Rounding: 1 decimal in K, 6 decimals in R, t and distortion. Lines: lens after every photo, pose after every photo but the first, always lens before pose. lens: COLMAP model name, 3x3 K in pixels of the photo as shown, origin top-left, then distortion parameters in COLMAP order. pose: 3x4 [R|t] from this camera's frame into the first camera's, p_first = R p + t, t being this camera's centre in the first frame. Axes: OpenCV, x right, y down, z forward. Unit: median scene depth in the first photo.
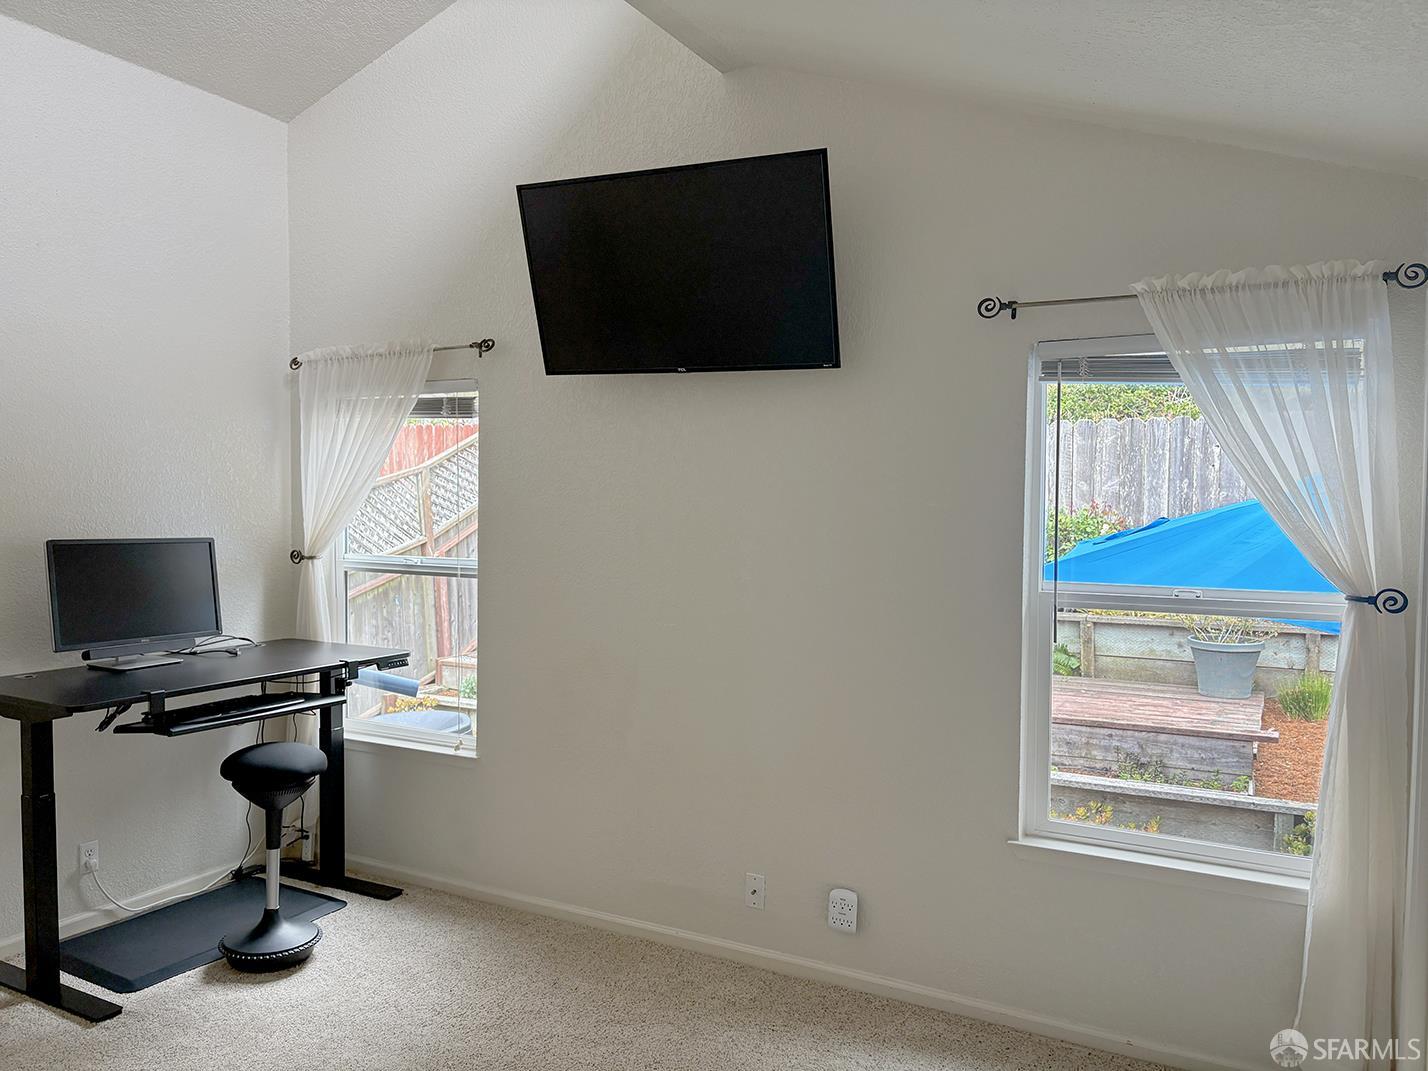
lens RADIAL K [[1079.3, 0, 714.0], [0, 1079.3, 535.5], [0, 0, 1]] dist [-0.002082, 0.000302]
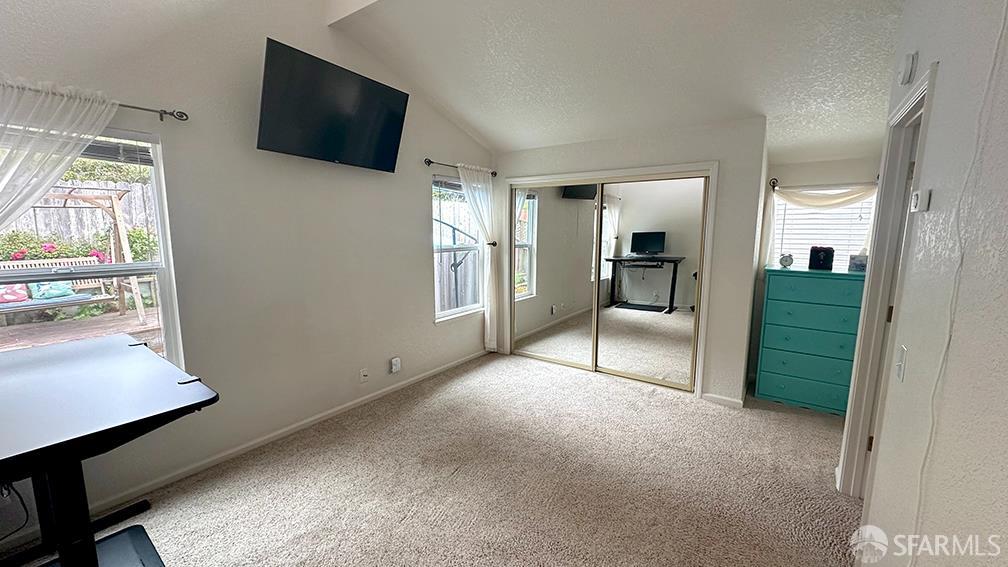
lens RADIAL K [[389.7, 0, 504.0], [0, 389.7, 283.5], [0, 0, 1]] dist [0.000519, 0.000076]
pose [[0.139550, -0.151422, 0.978569, -0.721482], [0.032974, 0.988401, 0.148241, -0.013629], [-0.989666, 0.011580, 0.142925, 0.486547]]
